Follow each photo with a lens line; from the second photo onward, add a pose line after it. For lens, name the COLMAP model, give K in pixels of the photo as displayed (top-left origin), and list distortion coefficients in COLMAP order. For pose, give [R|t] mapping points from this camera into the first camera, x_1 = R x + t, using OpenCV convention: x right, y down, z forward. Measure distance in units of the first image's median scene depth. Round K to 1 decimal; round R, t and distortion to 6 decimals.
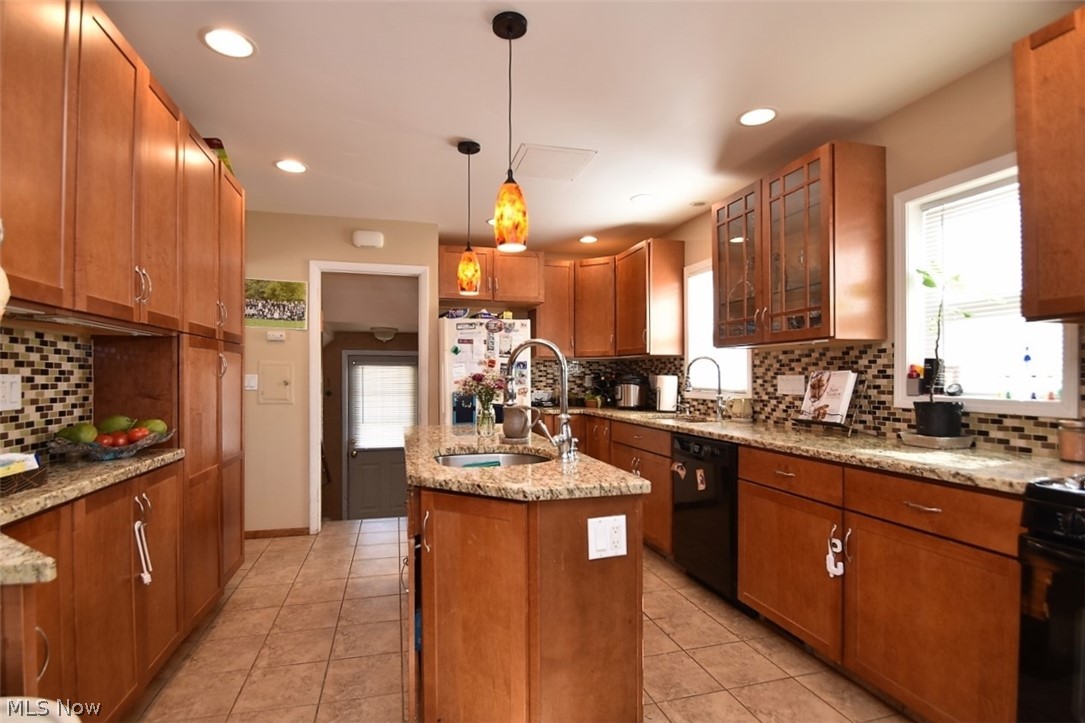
lens RADIAL K [[520.8, 0, 519.8], [0, 520.8, 376.1], [0, 0, 1]] dist [0.000423, -0.010537]
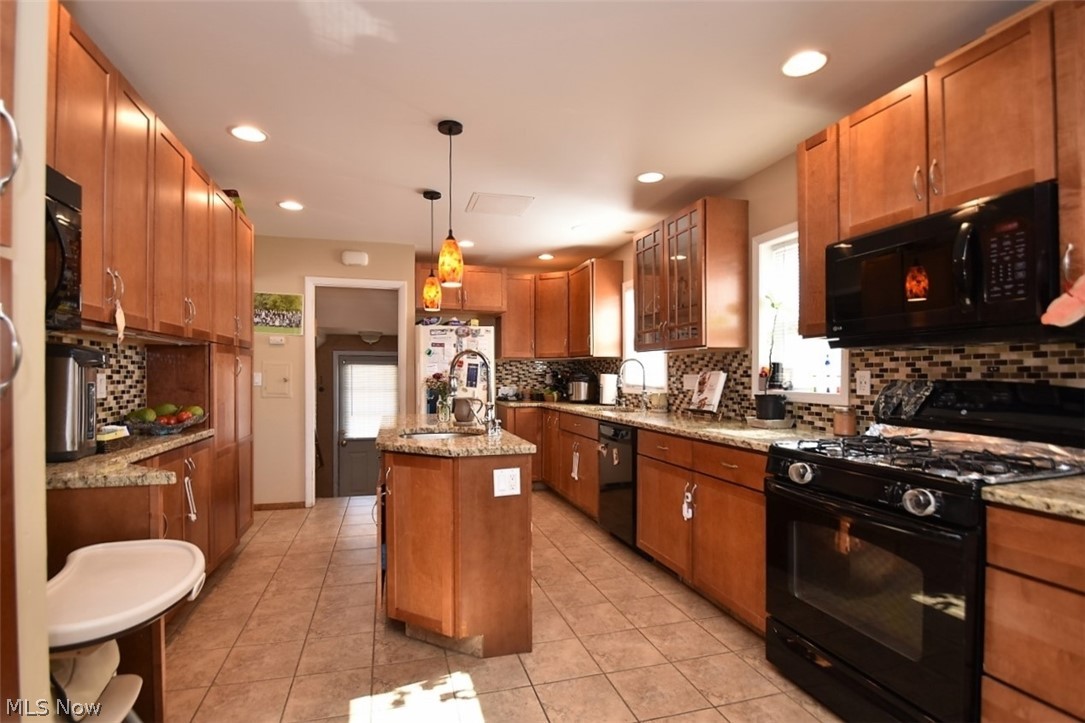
lens RADIAL K [[520.8, 0, 519.0], [0, 520.8, 376.0], [0, 0, 1]] dist [0.000423, -0.010537]
pose [[0.999930, 0.001636, 0.011704, 0.117848], [-0.001691, 0.999987, 0.004743, -0.003715], [-0.011696, -0.004763, 0.999920, -0.326914]]
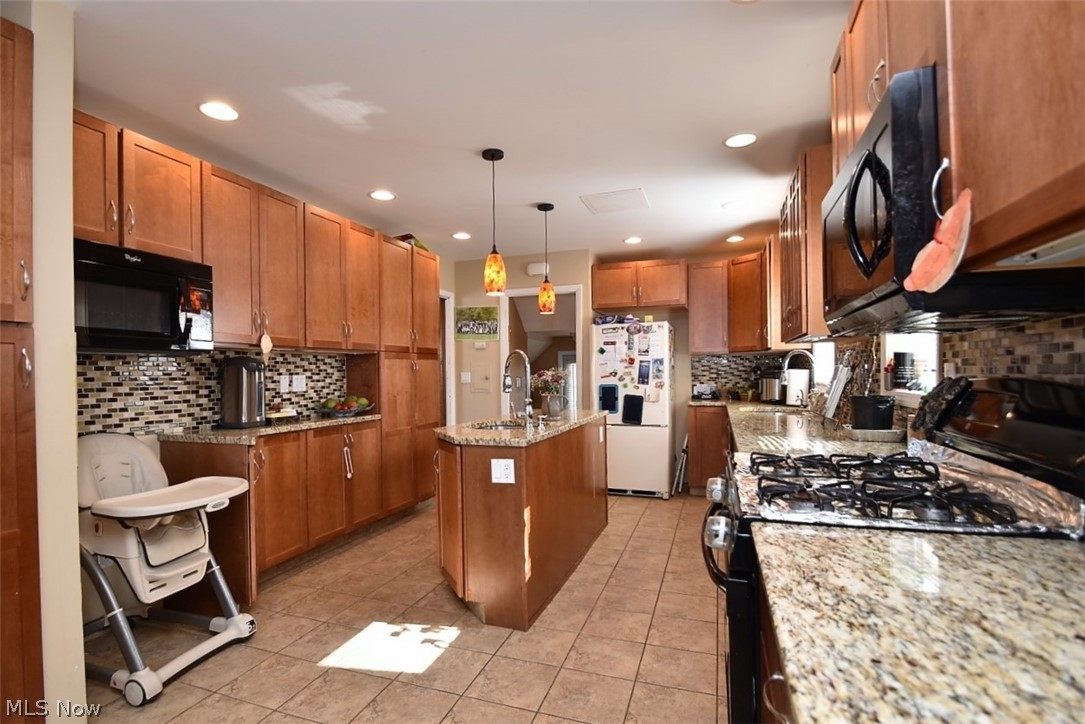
lens RADIAL K [[520.8, 0, 518.9], [0, 520.8, 379.8], [0, 0, 1]] dist [0.000423, -0.010537]
pose [[0.823215, -0.000515, -0.567729, 0.737816], [0.011654, 0.999804, 0.015992, -0.005916], [0.567610, -0.019781, 0.823060, -0.215270]]
